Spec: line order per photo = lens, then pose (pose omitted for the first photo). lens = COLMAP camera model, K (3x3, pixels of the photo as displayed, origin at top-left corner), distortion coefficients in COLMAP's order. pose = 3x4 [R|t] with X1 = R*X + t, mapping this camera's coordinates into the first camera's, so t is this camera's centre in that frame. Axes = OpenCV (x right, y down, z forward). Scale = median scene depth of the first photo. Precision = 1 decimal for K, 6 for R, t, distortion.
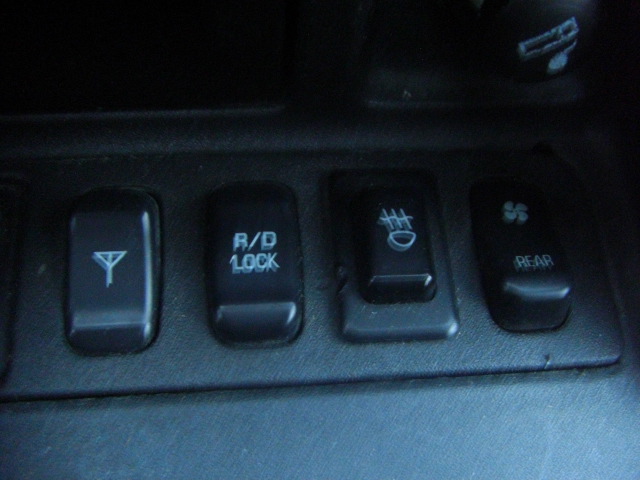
lens RADIAL K [[724.2, 0, 361.4], [0, 724.2, 266.1], [0, 0, 1]] dist [-0.181821, 0.105621]
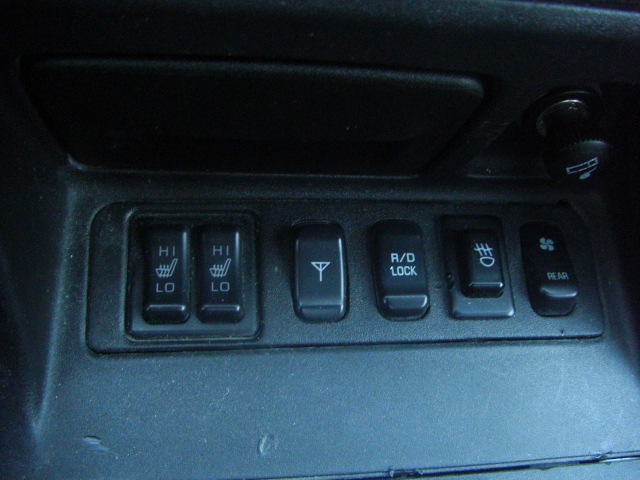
lens RADIAL K [[724.2, 0, 361.4], [0, 724.2, 266.1], [0, 0, 1]] dist [-0.181821, 0.105621]
pose [[0.997324, 0.044075, 0.058320, -0.346776], [-0.048003, 0.996547, 0.067750, -0.128733], [-0.055133, -0.070368, 0.995996, -0.719650]]
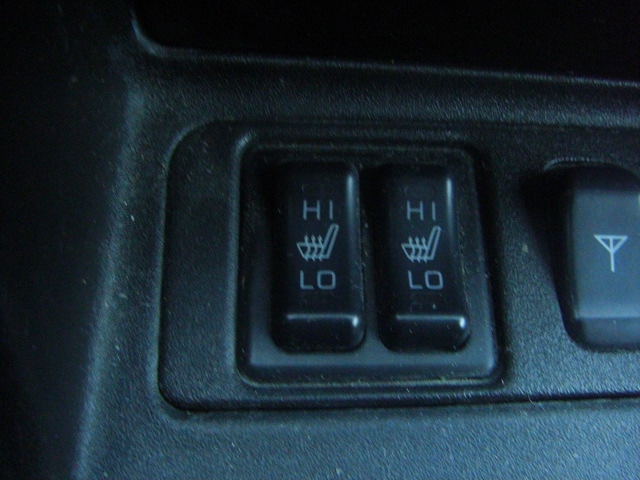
lens RADIAL K [[724.2, 0, 361.4], [0, 724.2, 266.1], [0, 0, 1]] dist [-0.181821, 0.105621]
pose [[0.998454, 0.055569, -0.001526, -0.645564], [-0.055453, 0.997540, 0.042878, -0.002219], [0.003905, -0.042727, 0.999079, 0.096234]]
